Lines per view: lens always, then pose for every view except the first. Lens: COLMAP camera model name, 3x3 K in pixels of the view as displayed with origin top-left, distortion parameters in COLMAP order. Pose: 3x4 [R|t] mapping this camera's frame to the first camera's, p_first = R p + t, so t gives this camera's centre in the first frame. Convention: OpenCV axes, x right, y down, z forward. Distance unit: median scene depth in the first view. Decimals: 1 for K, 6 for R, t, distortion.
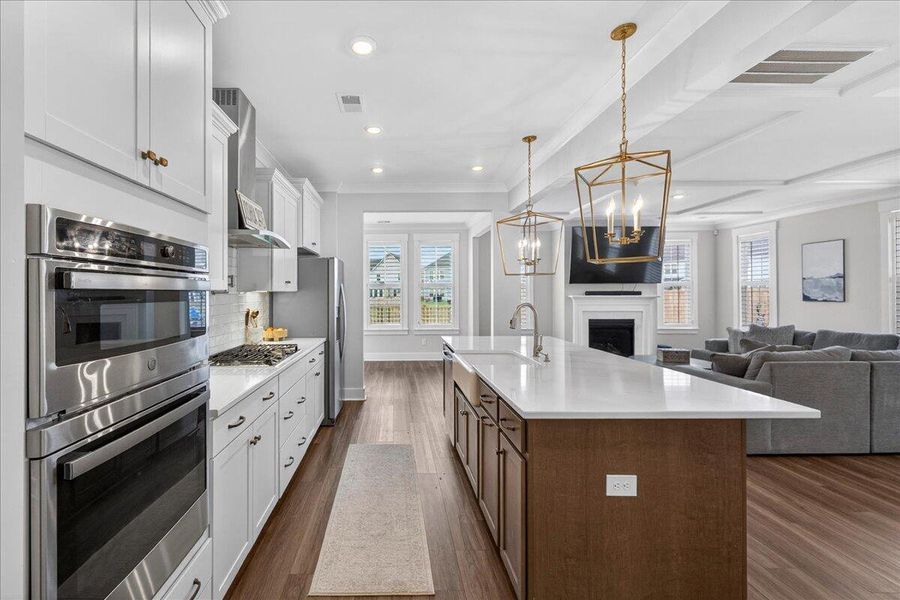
lens RADIAL K [[412.2, 0, 419.9], [0, 412.2, 286.7], [0, 0, 1]] dist [-0.001181, -0.000648]
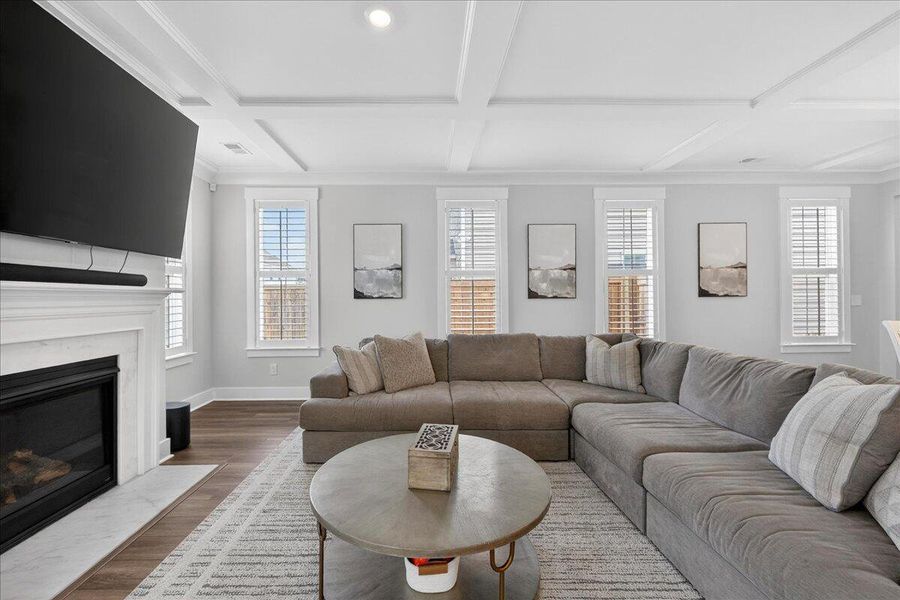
lens RADIAL K [[380.7, 0, 448.2], [0, 380.7, 293.3], [0, 0, 1]] dist [0.010679, 0.000430]
pose [[0.043699, 0.014277, 0.998943, 0.245869], [-0.001817, 0.999897, -0.014212, 0.035860], [-0.999043, -0.001194, 0.043721, 0.832913]]
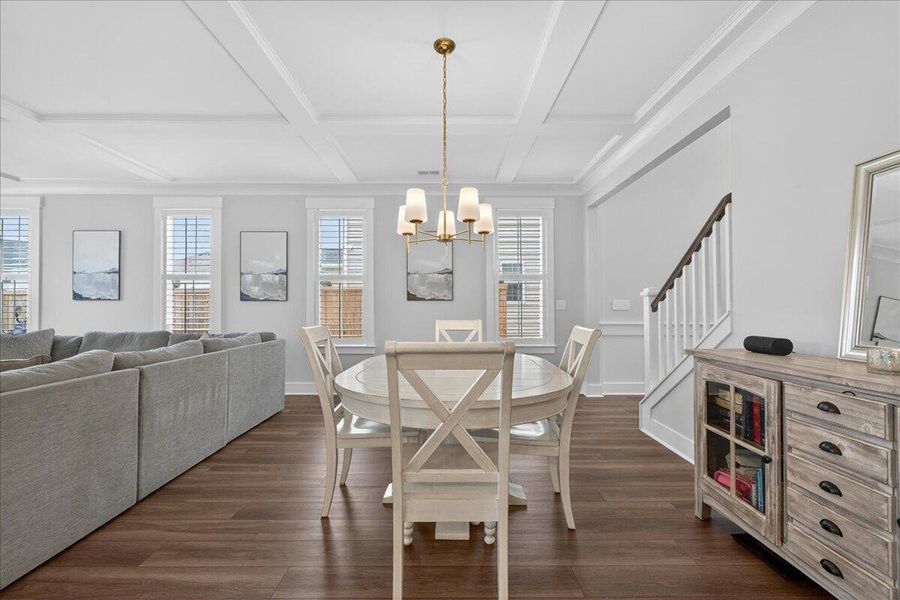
lens RADIAL K [[359.8, 0, 434.8], [0, 359.8, 300.4], [0, 0, 1]] dist [0.001249, 0.000419]
pose [[0.066733, 0.003567, 0.997764, 0.271136], [-0.009469, 0.999951, -0.002941, 0.032403], [-0.997726, -0.009251, 0.066763, 0.239818]]
